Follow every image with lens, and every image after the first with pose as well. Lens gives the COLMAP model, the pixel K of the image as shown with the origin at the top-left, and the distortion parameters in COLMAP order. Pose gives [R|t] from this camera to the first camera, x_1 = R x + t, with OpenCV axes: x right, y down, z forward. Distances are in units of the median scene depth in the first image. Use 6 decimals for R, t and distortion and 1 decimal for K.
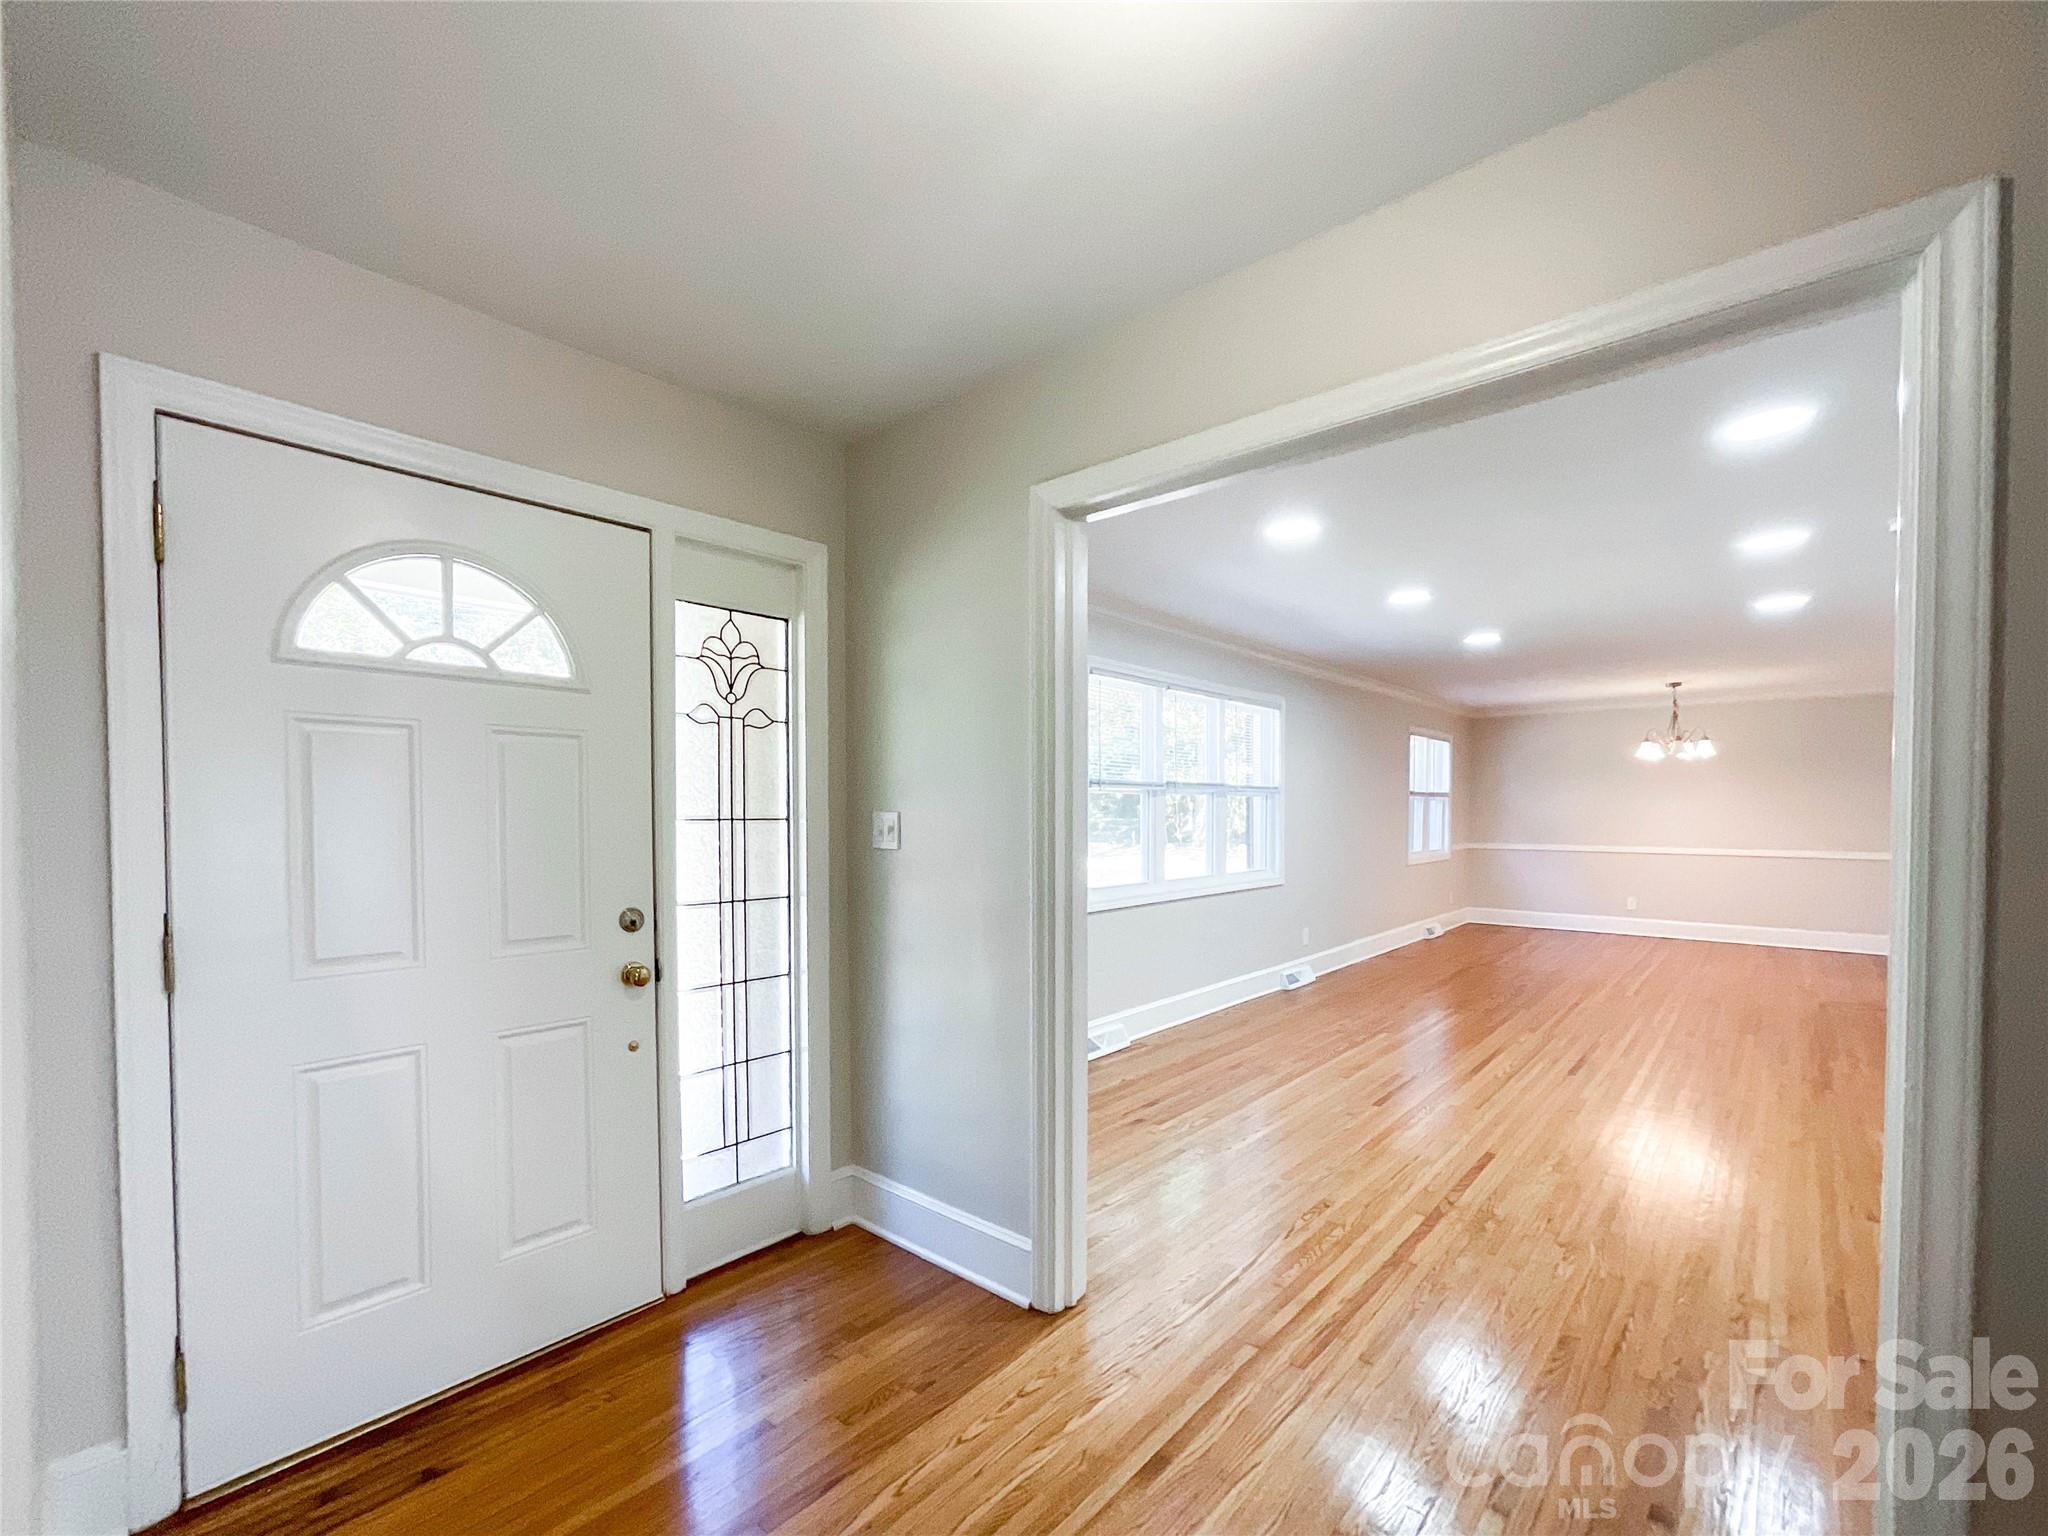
lens RADIAL K [[878.7, 0, 1029.5], [0, 878.7, 837.5], [0, 0, 1]] dist [-0.003347, -0.000354]
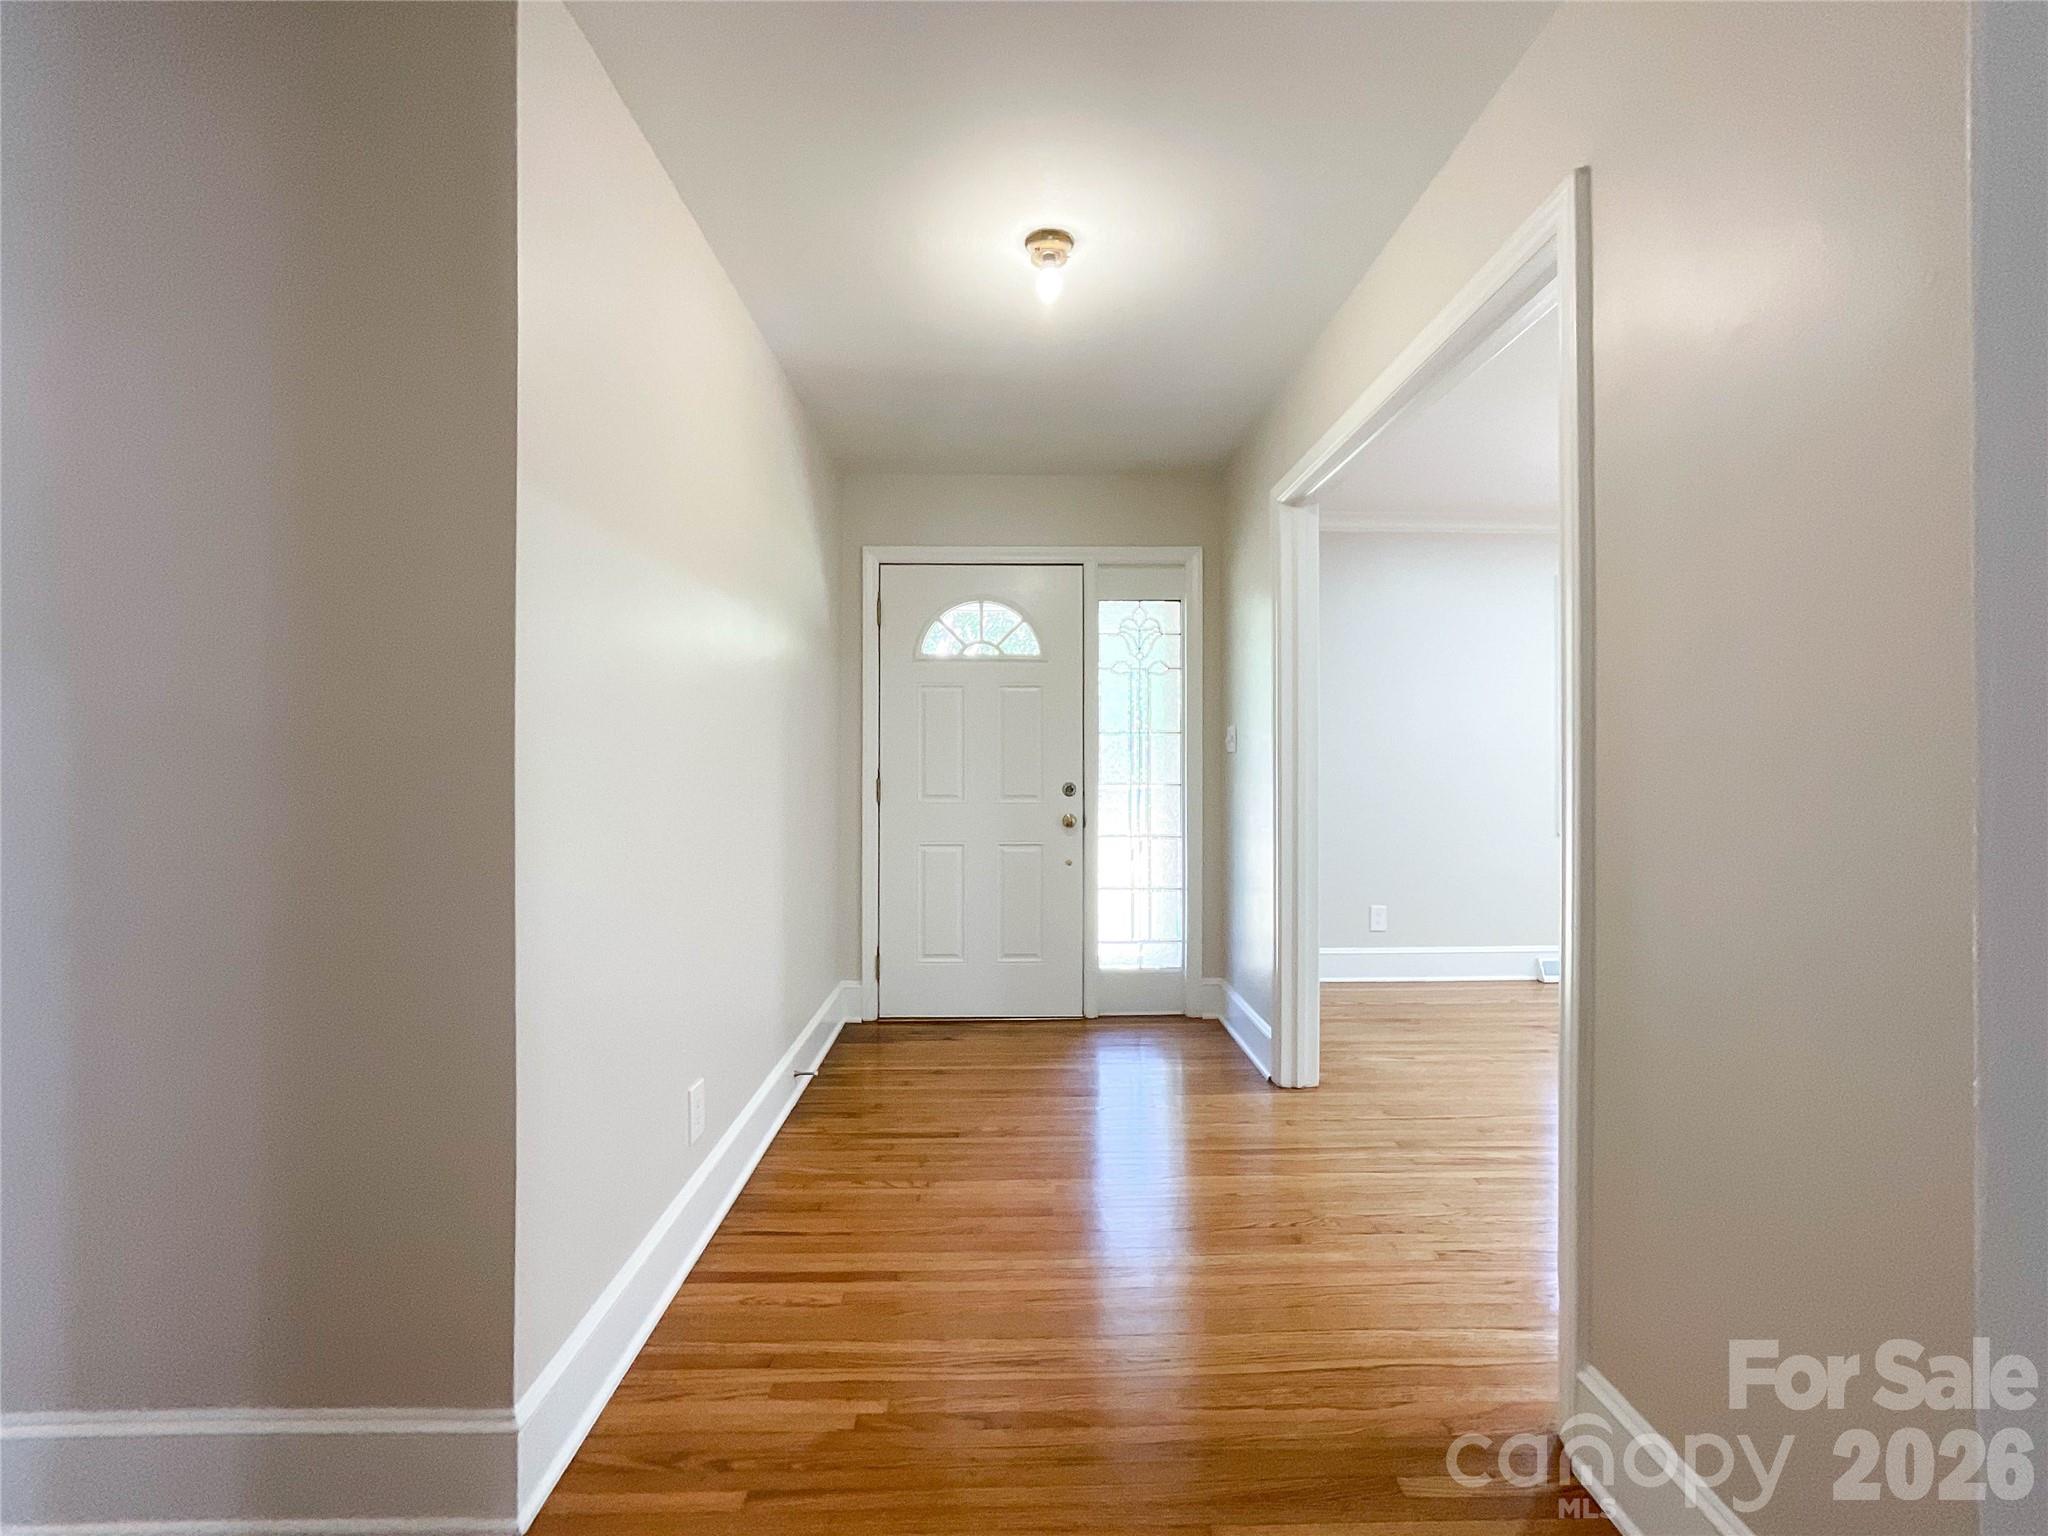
lens RADIAL K [[886.4, 0, 1027.1], [0, 886.4, 765.8], [0, 0, 1]] dist [-0.001270, 0.000335]
pose [[0.659834, 0.003551, -0.751403, 0.441075], [-0.023243, 0.999607, -0.015686, 0.041403], [0.751052, 0.027816, 0.659657, -0.119180]]
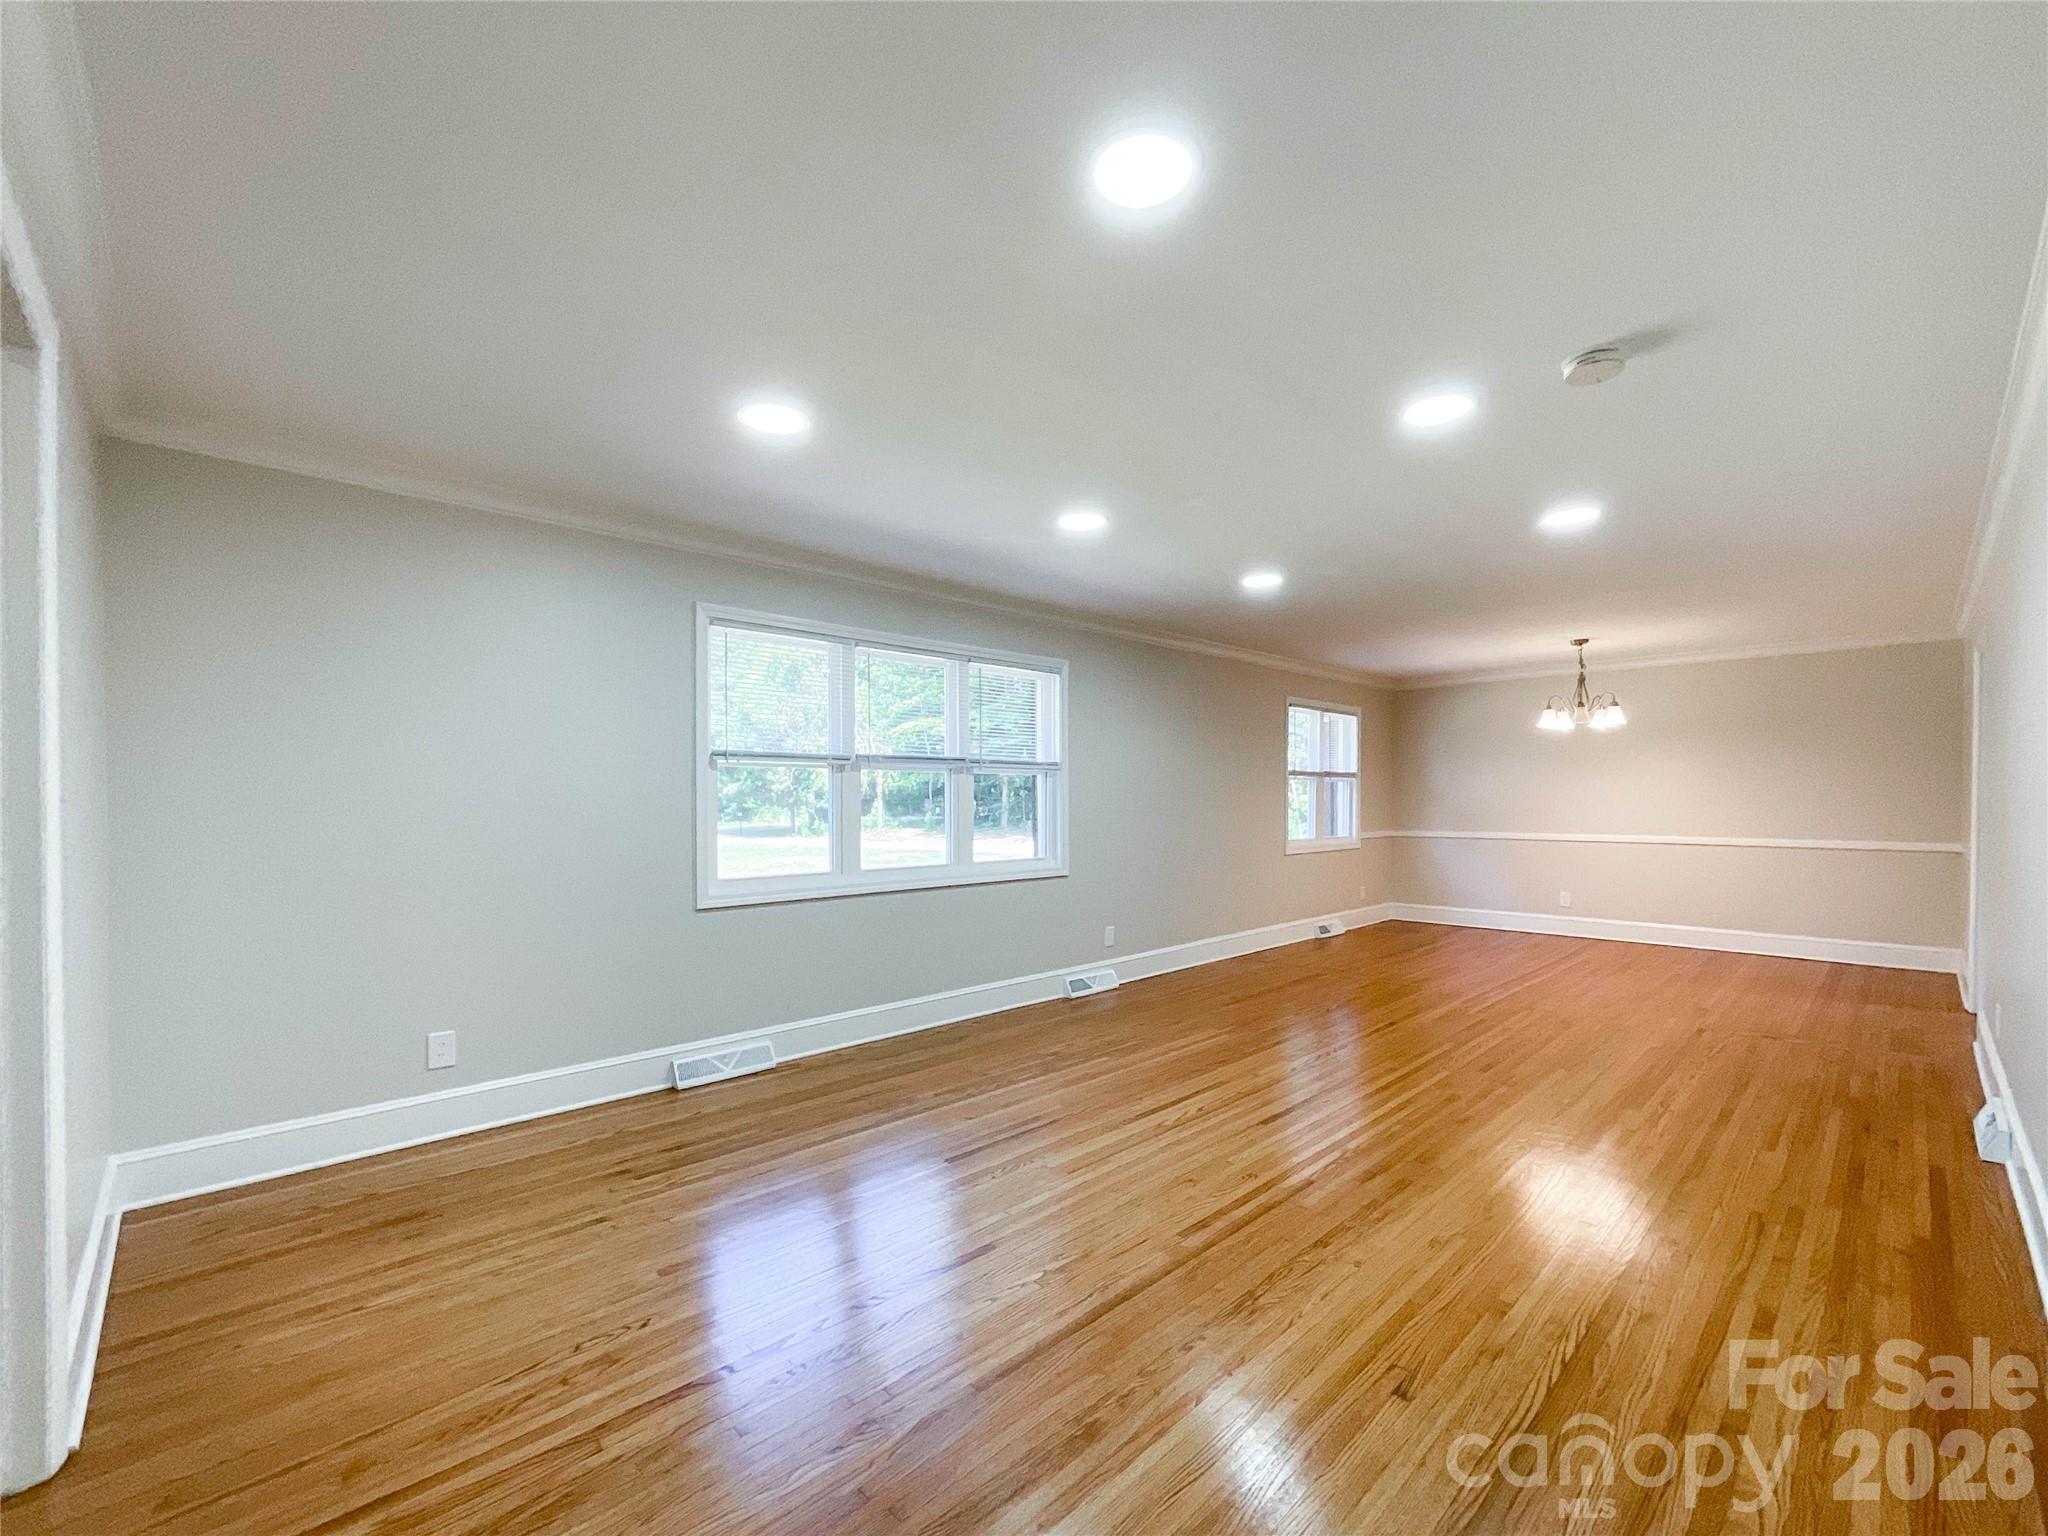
lens RADIAL K [[842.8, 0, 1071.5], [0, 842.8, 819.8], [0, 0, 1]] dist [-0.015287, -0.000075]
pose [[0.995713, -0.001503, -0.092485, 0.519691], [0.000507, 0.999942, -0.010788, 0.010221], [0.092496, 0.010695, 0.995656, 0.243387]]
